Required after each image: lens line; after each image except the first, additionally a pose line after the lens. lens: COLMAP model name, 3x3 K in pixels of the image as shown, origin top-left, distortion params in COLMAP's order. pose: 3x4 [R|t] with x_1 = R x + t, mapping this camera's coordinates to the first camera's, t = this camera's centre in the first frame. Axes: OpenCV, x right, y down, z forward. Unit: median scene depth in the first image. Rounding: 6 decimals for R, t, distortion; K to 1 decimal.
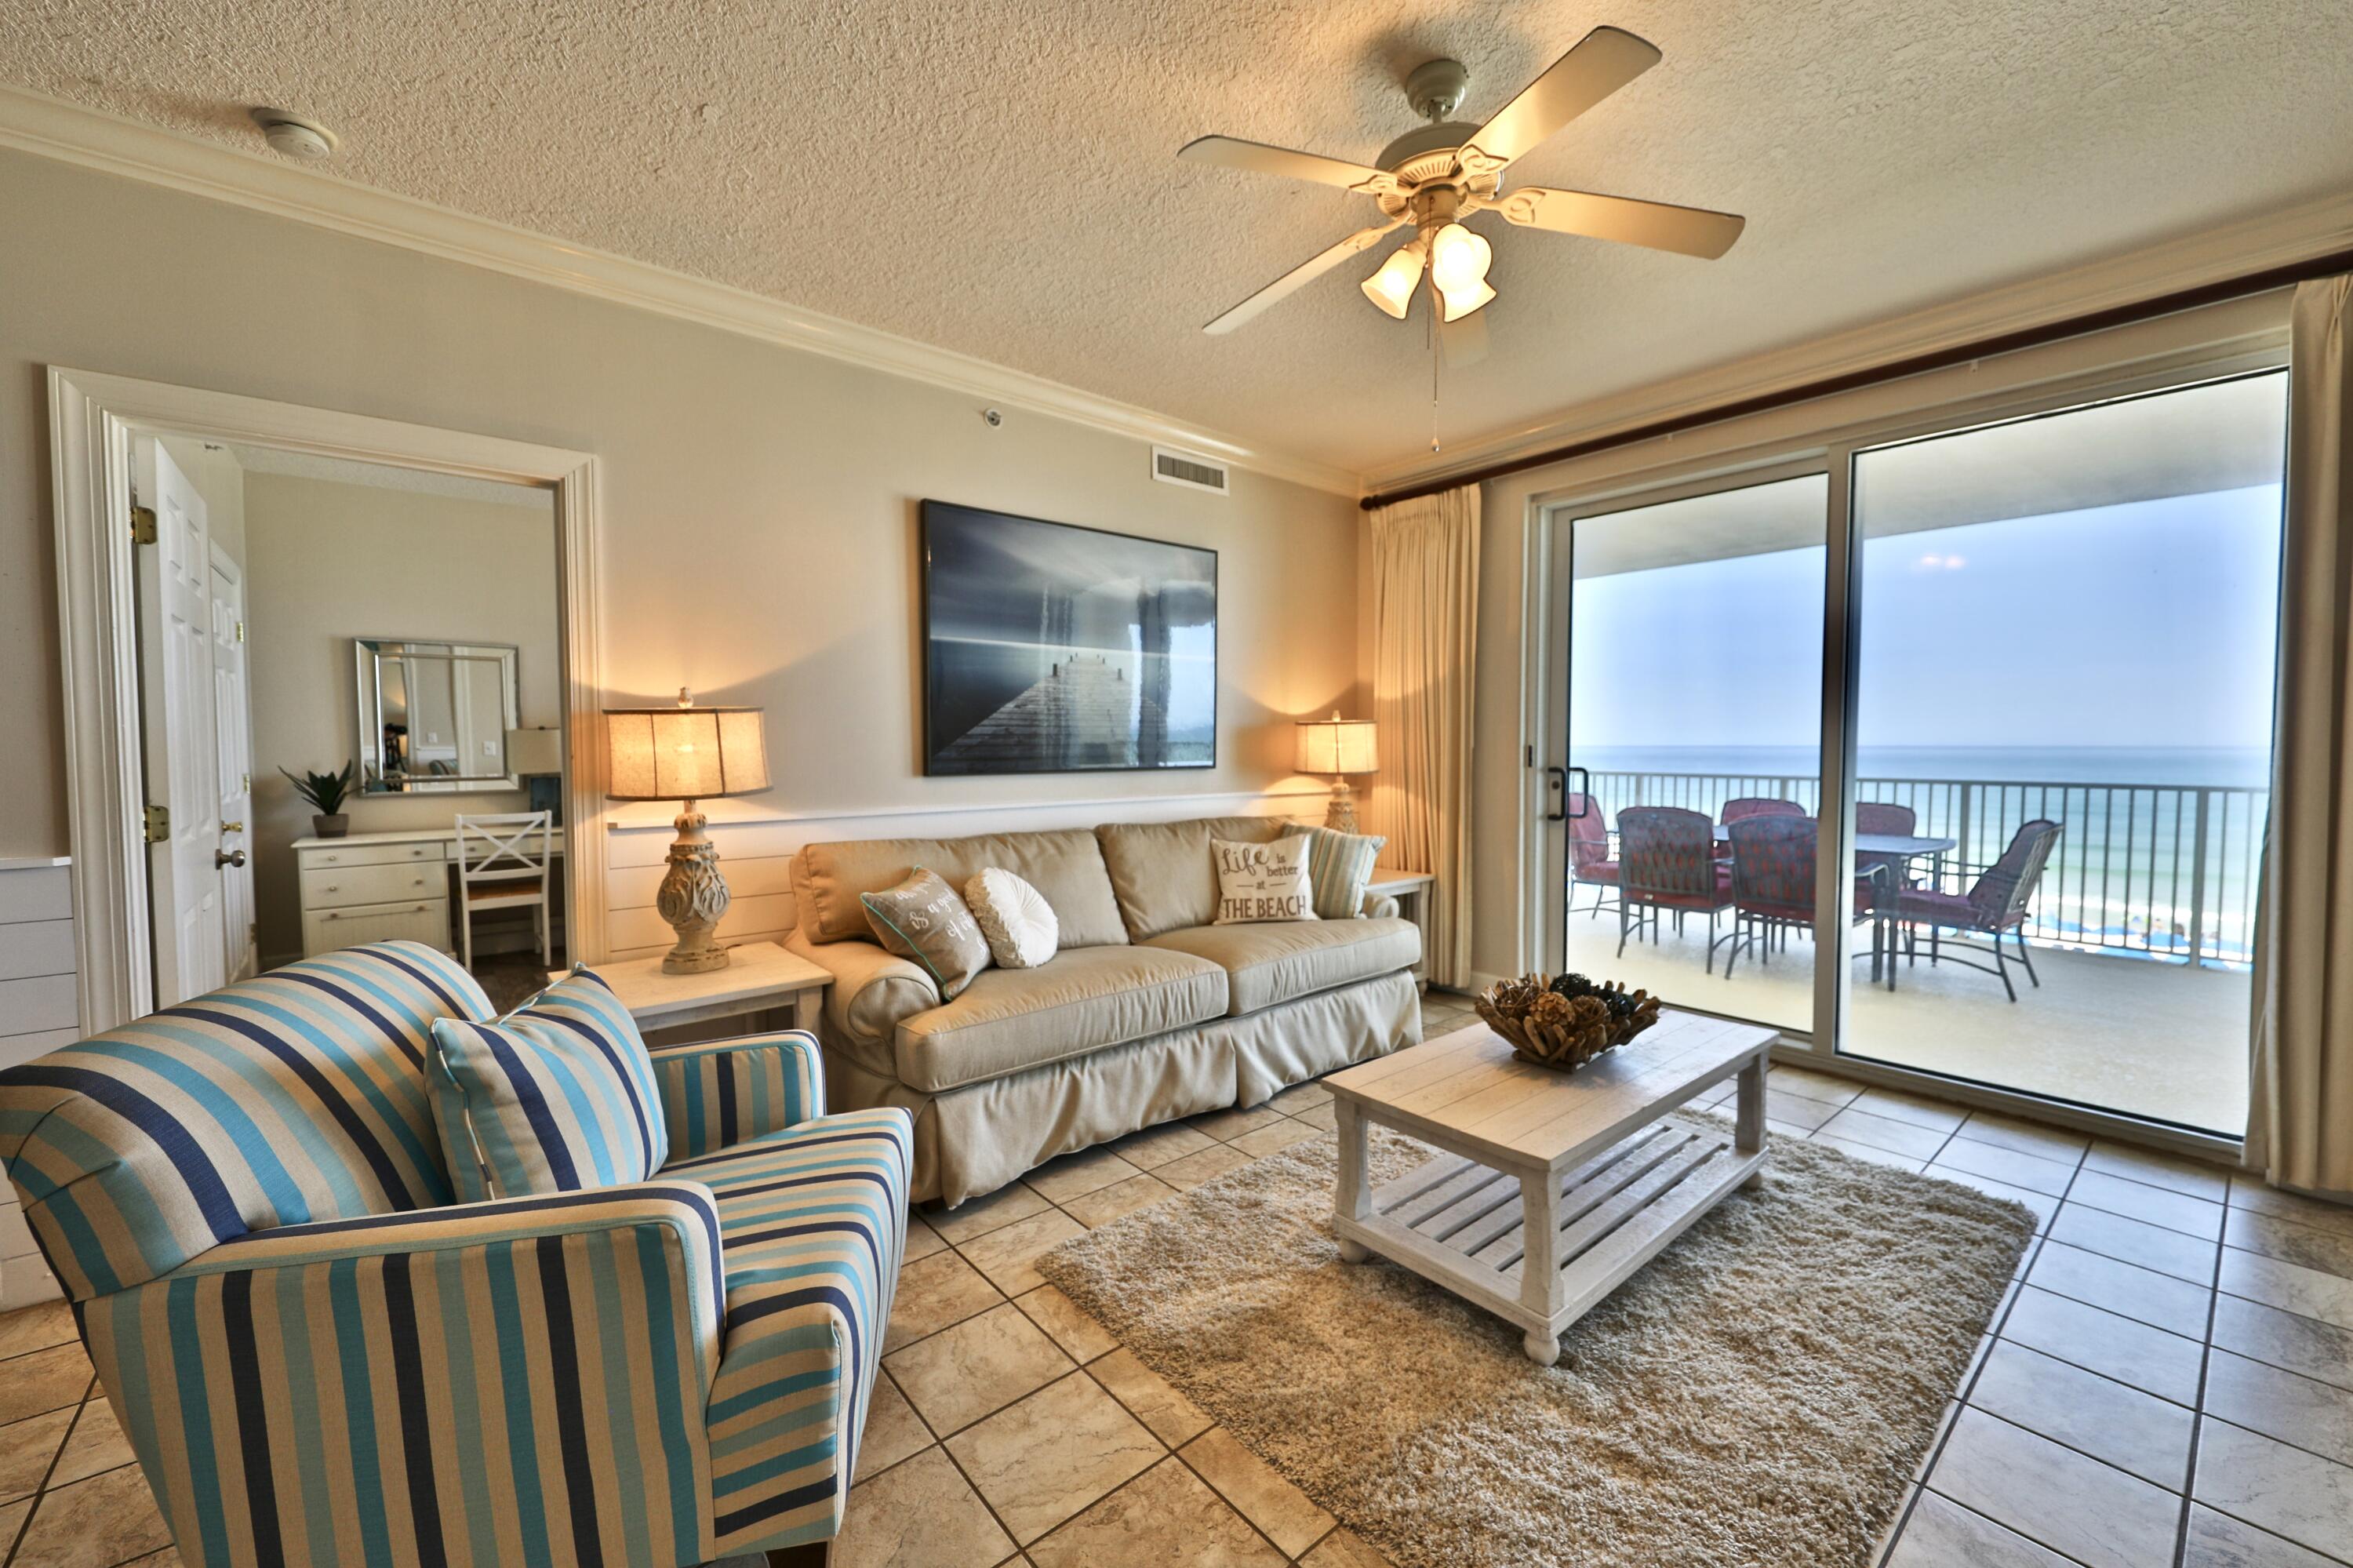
lens RADIAL K [[908.7, 0, 1215.5], [0, 908.7, 781.9], [0, 0, 1]] dist [0.002986, -0.002520]
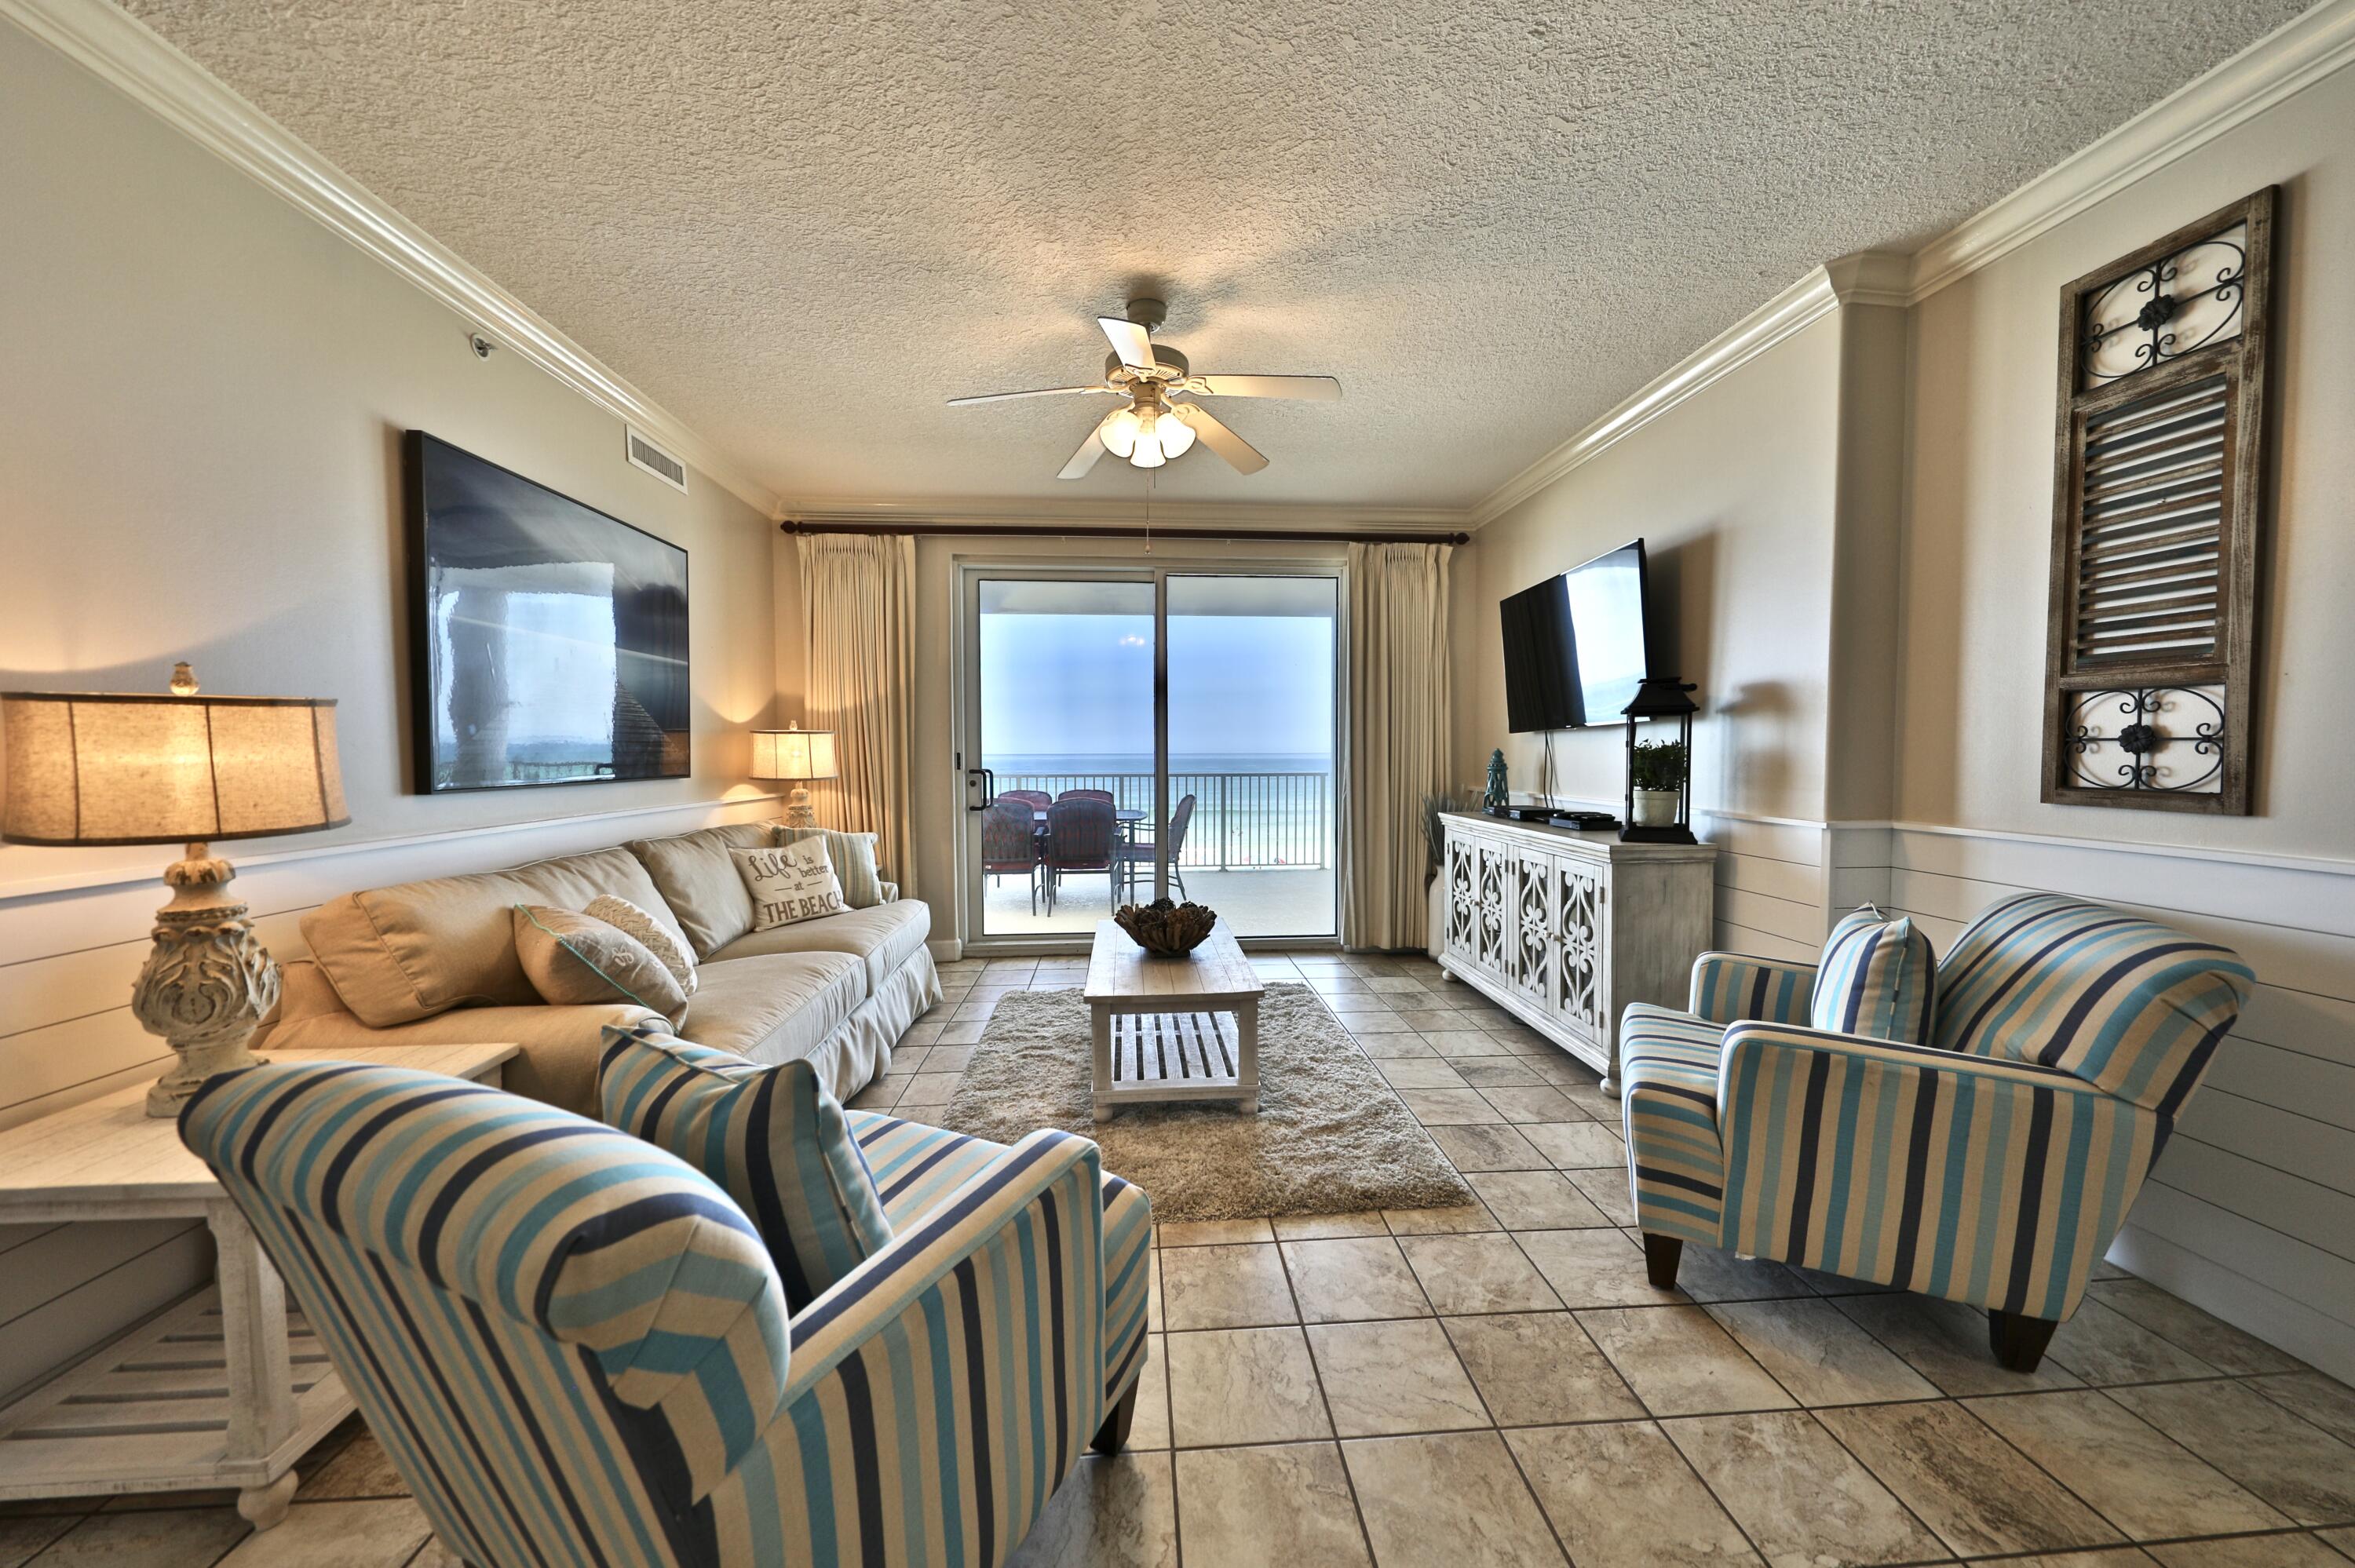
lens RADIAL K [[825.9, 0, 1165.1], [0, 825.9, 783.6], [0, 0, 1]] dist [0.002403, -0.003018]
pose [[0.615666, -0.032224, 0.787348, -0.488320], [0.036128, 0.999267, 0.012646, -0.001571], [-0.787179, 0.020660, 0.616379, 0.086870]]
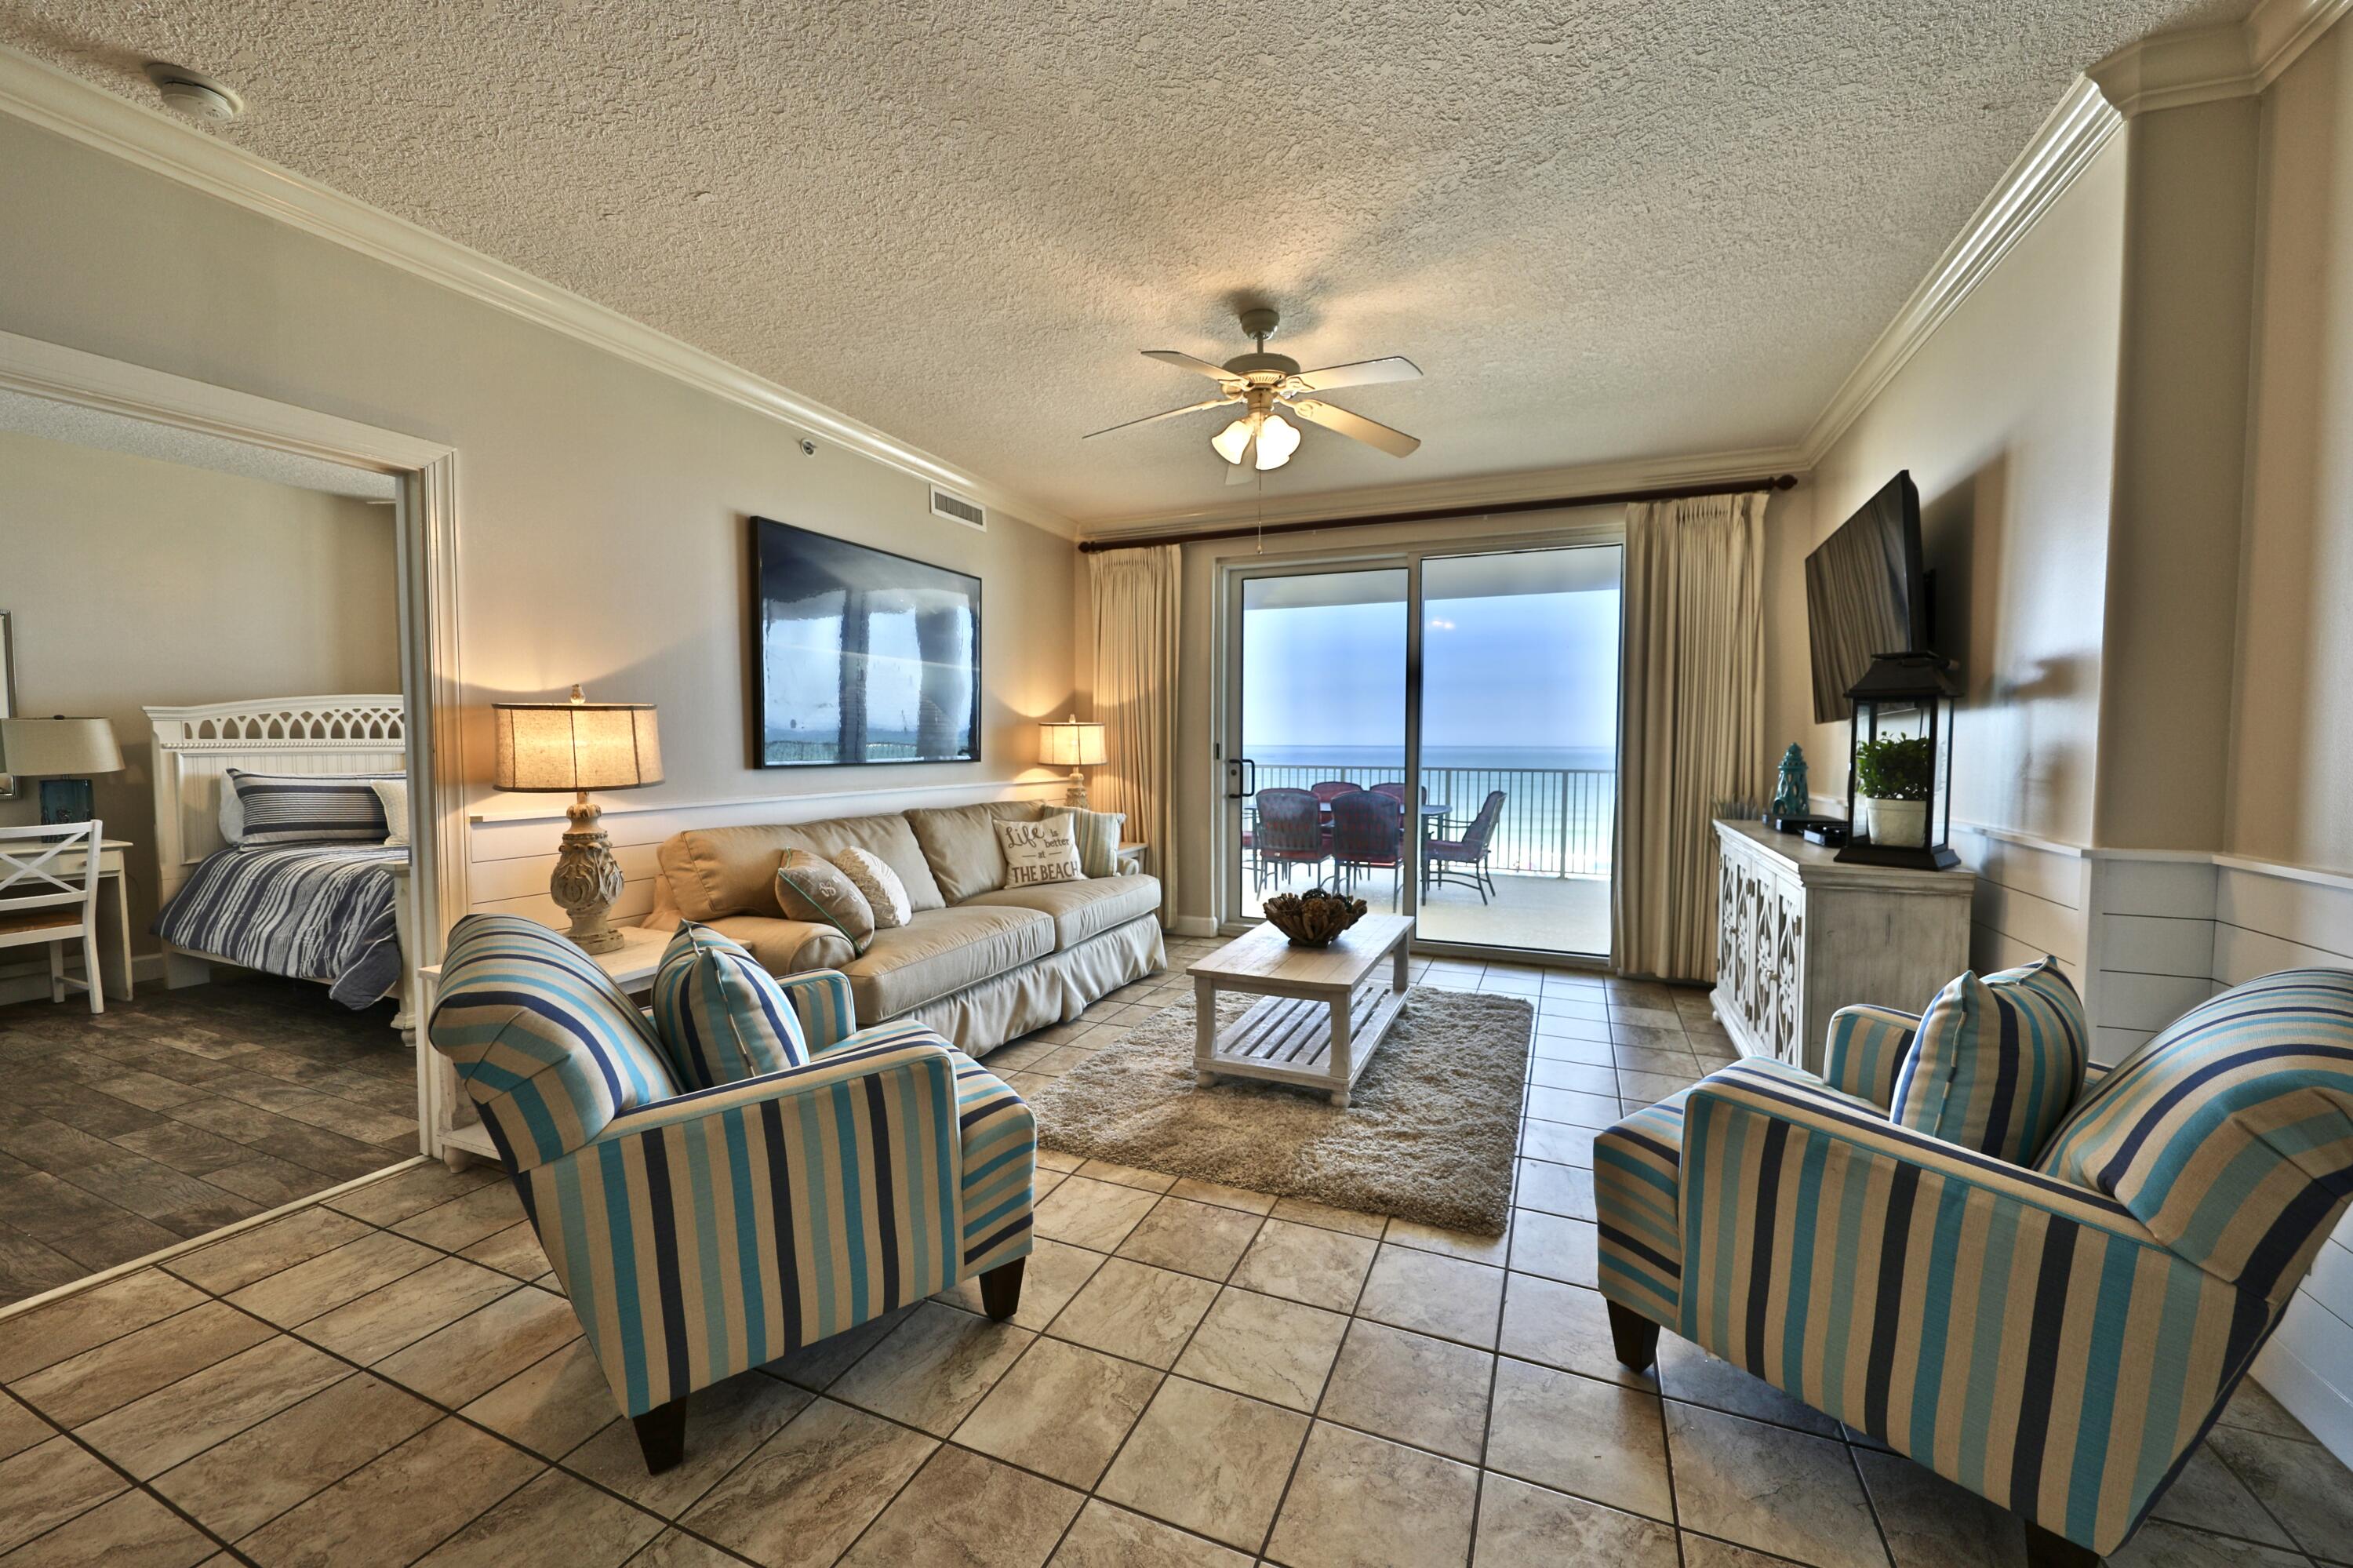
lens RADIAL K [[850.2, 0, 1205.1], [0, 850.2, 780.5], [0, 0, 1]] dist [0.002247, -0.003143]
pose [[0.897937, -0.015447, 0.439853, -0.290440], [0.013964, 0.999881, 0.006609, 0.008532], [-0.439903, 0.000208, 0.898045, -0.160520]]
